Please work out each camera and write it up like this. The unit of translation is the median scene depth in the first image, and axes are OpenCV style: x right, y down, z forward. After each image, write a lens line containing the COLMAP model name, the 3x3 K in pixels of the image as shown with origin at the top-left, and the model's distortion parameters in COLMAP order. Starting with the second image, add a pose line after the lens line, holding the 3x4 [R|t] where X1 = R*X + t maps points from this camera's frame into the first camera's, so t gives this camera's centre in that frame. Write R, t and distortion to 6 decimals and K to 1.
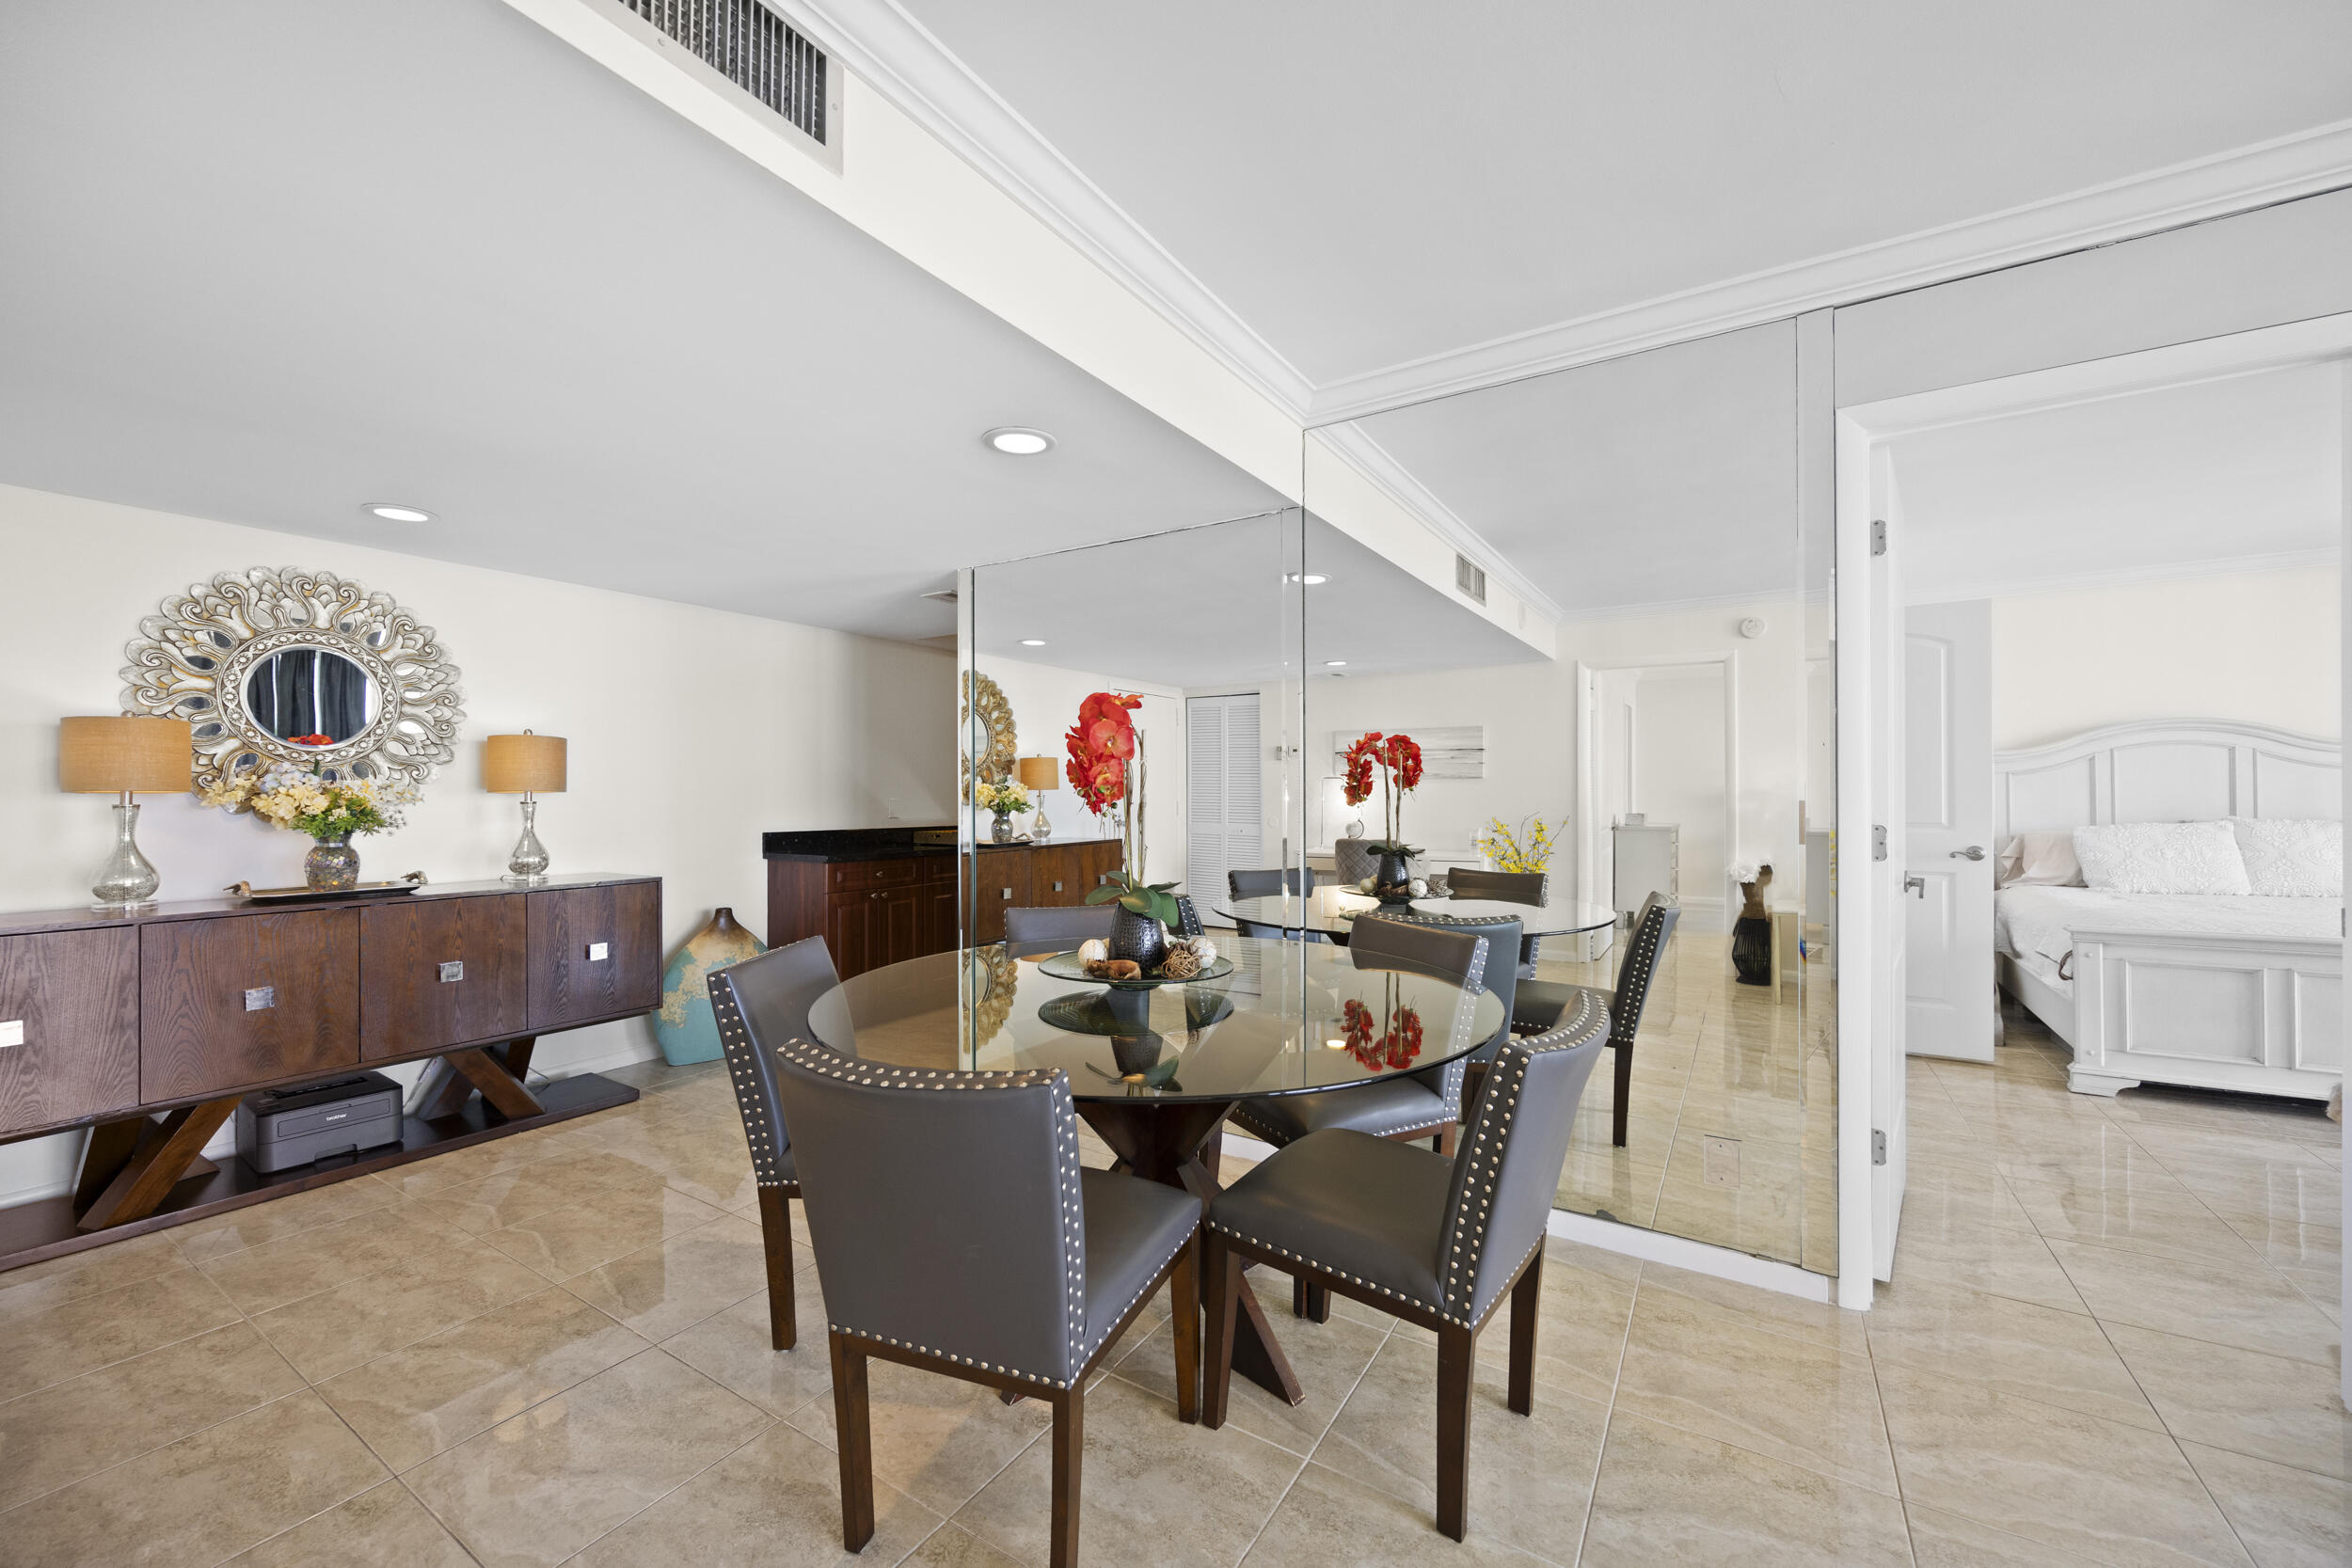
lens RADIAL K [[896.9, 0, 1180.5], [0, 896.9, 786.1], [0, 0, 1]] dist [-0.003917, -0.000610]
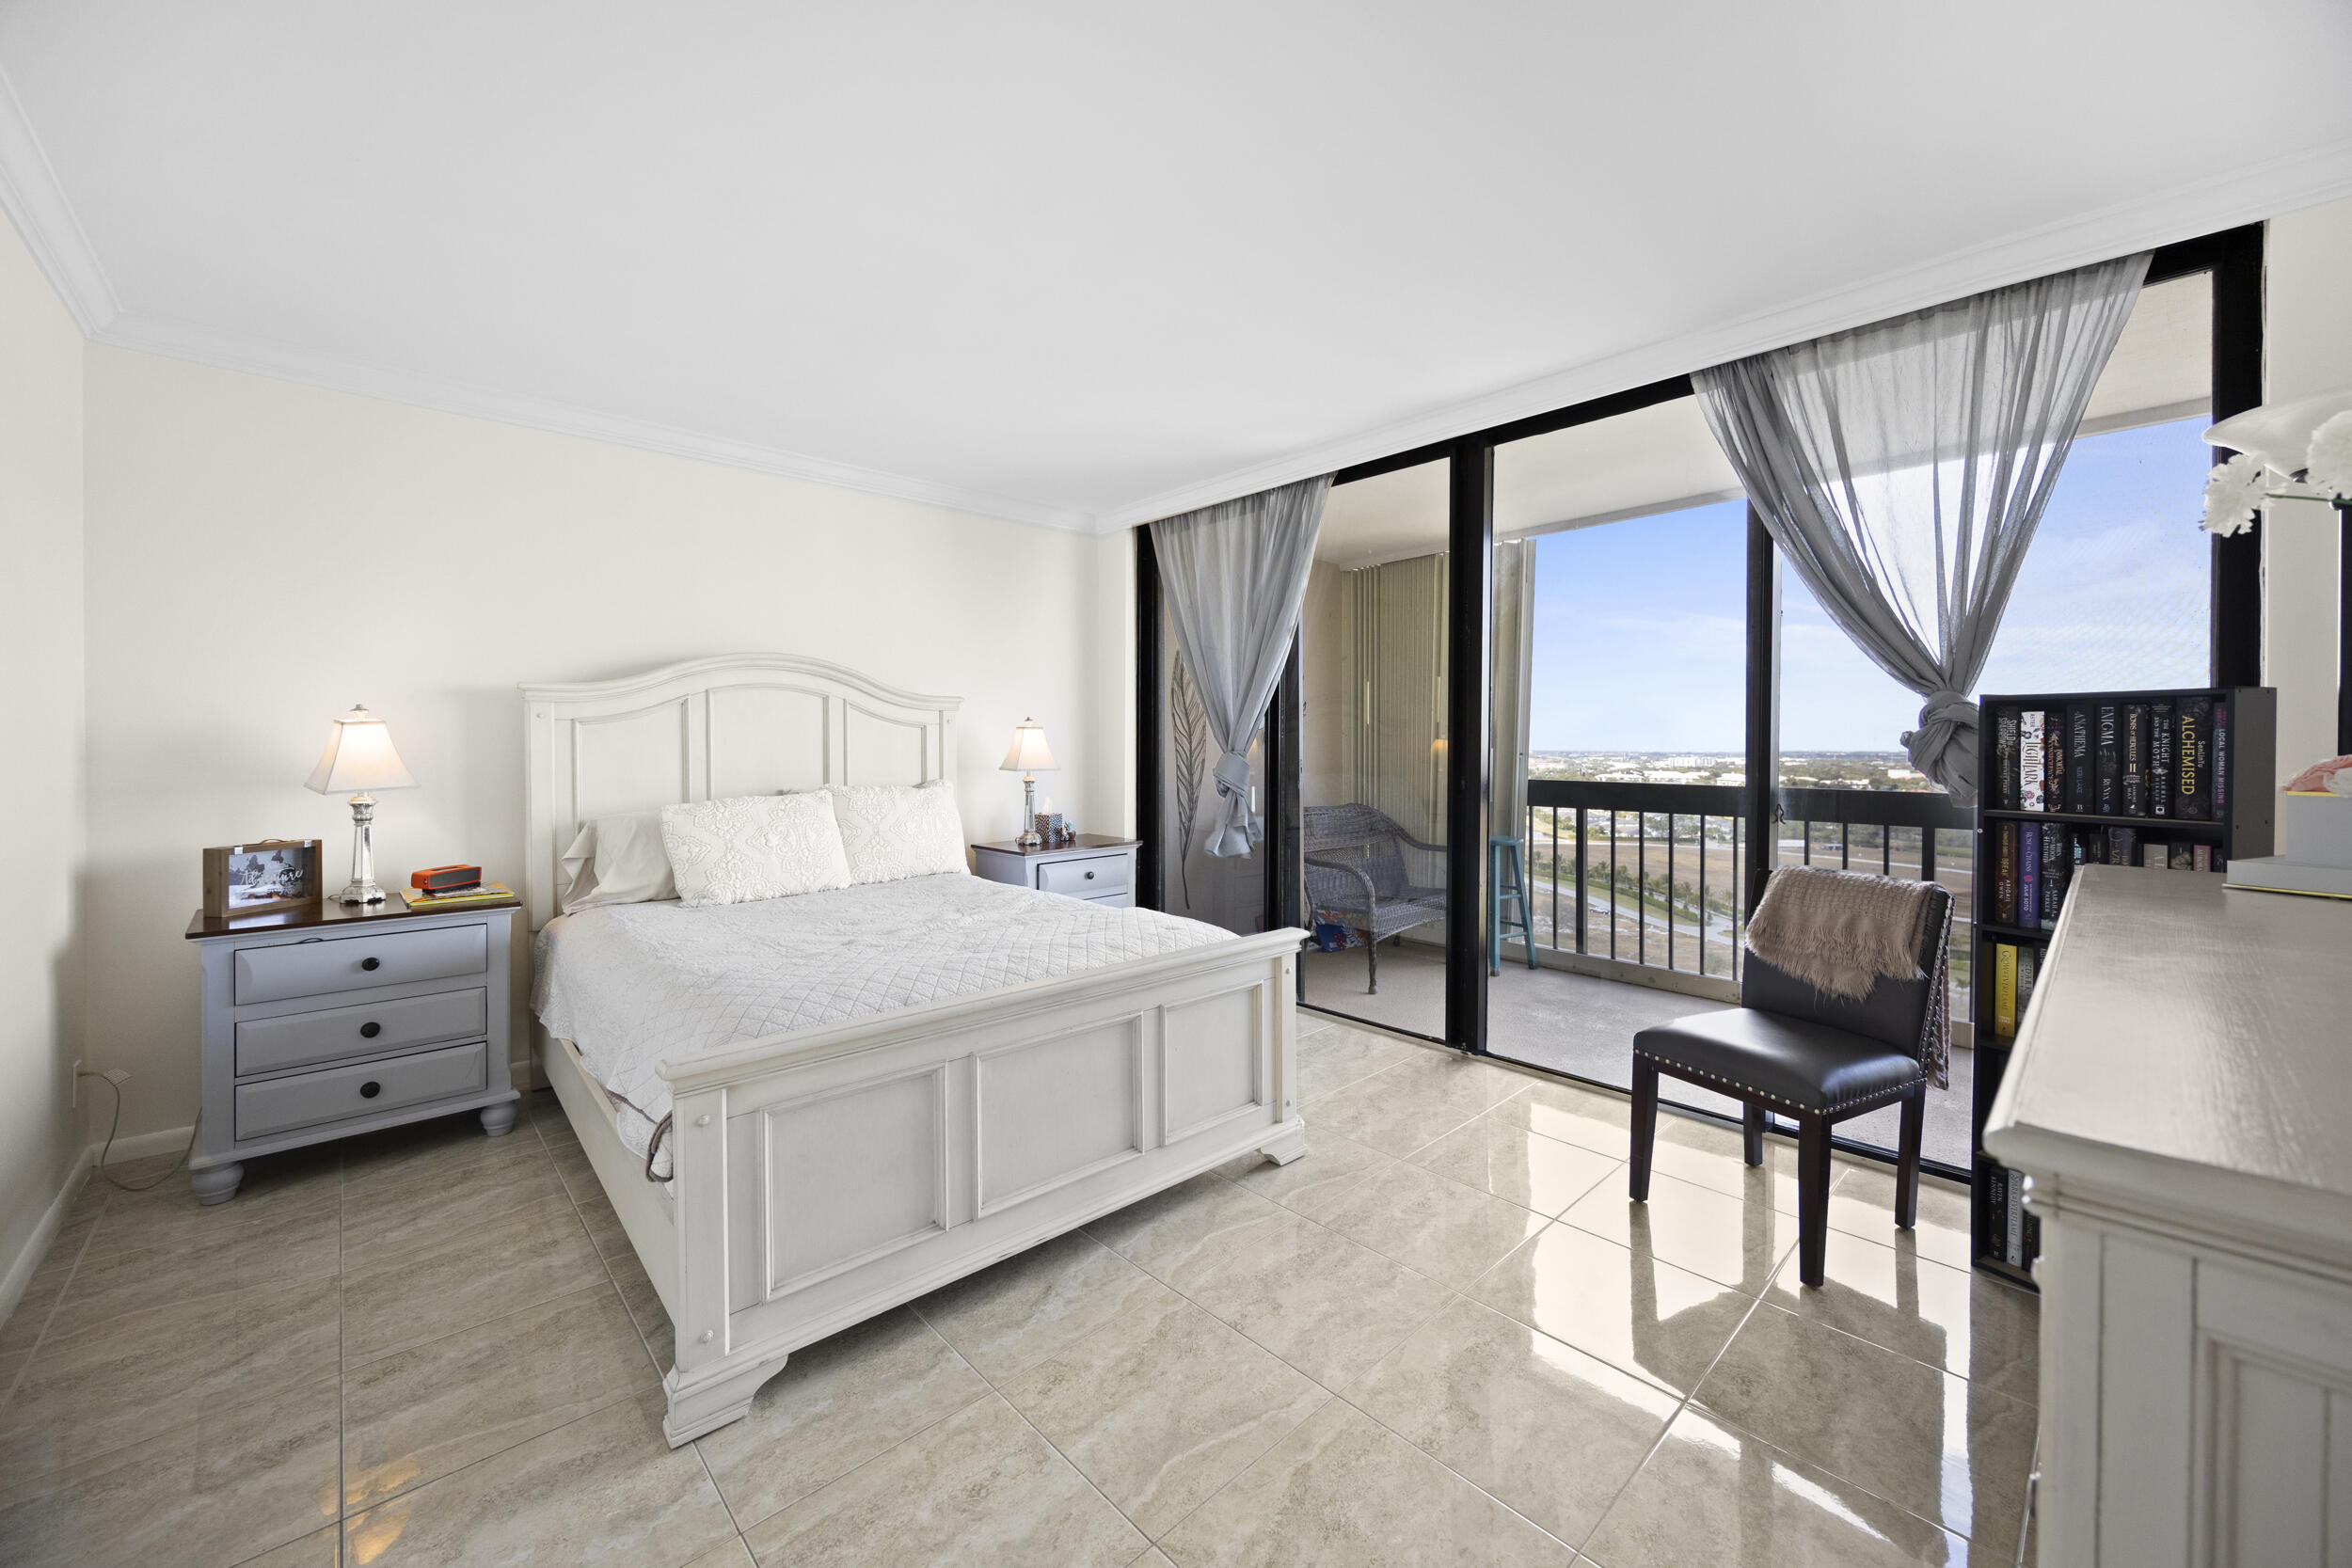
lens RADIAL K [[900.5, 0, 1183.3], [0, 900.5, 761.9], [0, 0, 1]] dist [-0.000918, -0.000189]
pose [[0.248892, -0.012752, 0.968447, 0.484962], [-0.010554, 0.999818, 0.015878, -0.001036], [-0.968474, -0.014172, 0.248712, 0.494935]]
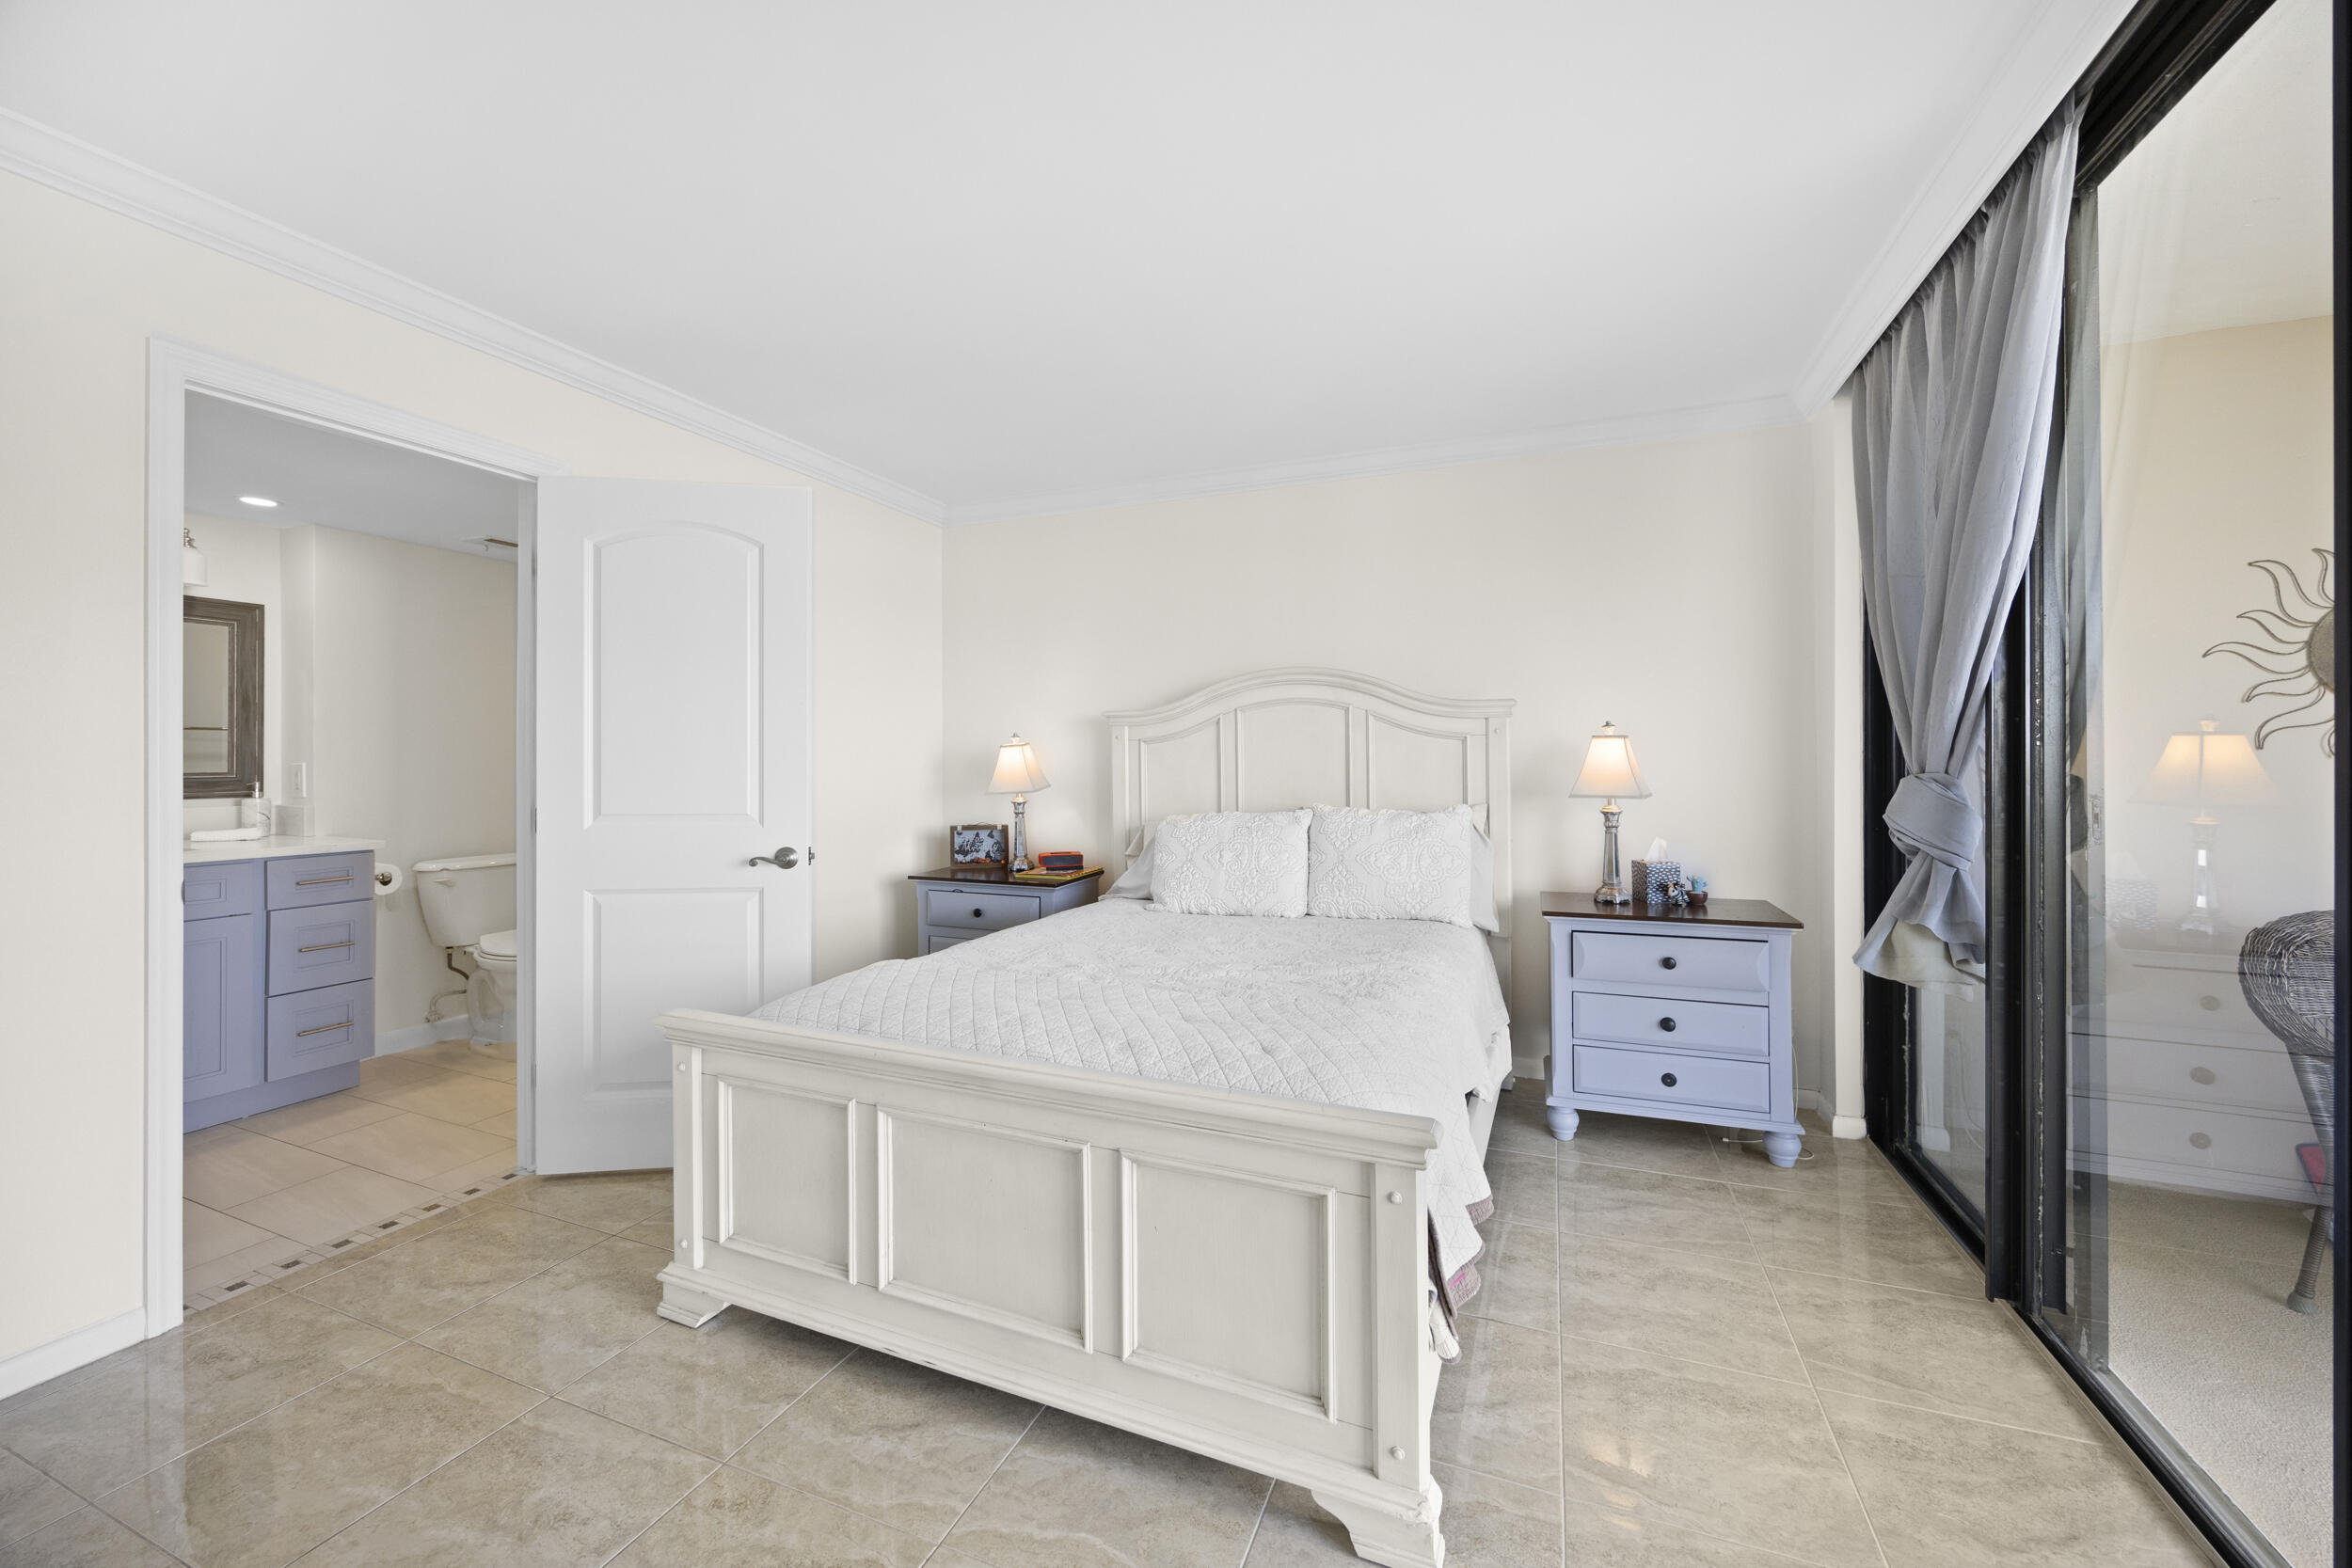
lens RADIAL K [[900.5, 0, 1183.3], [0, 900.5, 761.9], [0, 0, 1]] dist [-0.000918, -0.000189]
pose [[0.982667, 0.002032, 0.185367, 0.917615], [-0.004039, 0.999937, 0.010450, -0.006426], [-0.185335, -0.011017, 0.982614, 0.297865]]
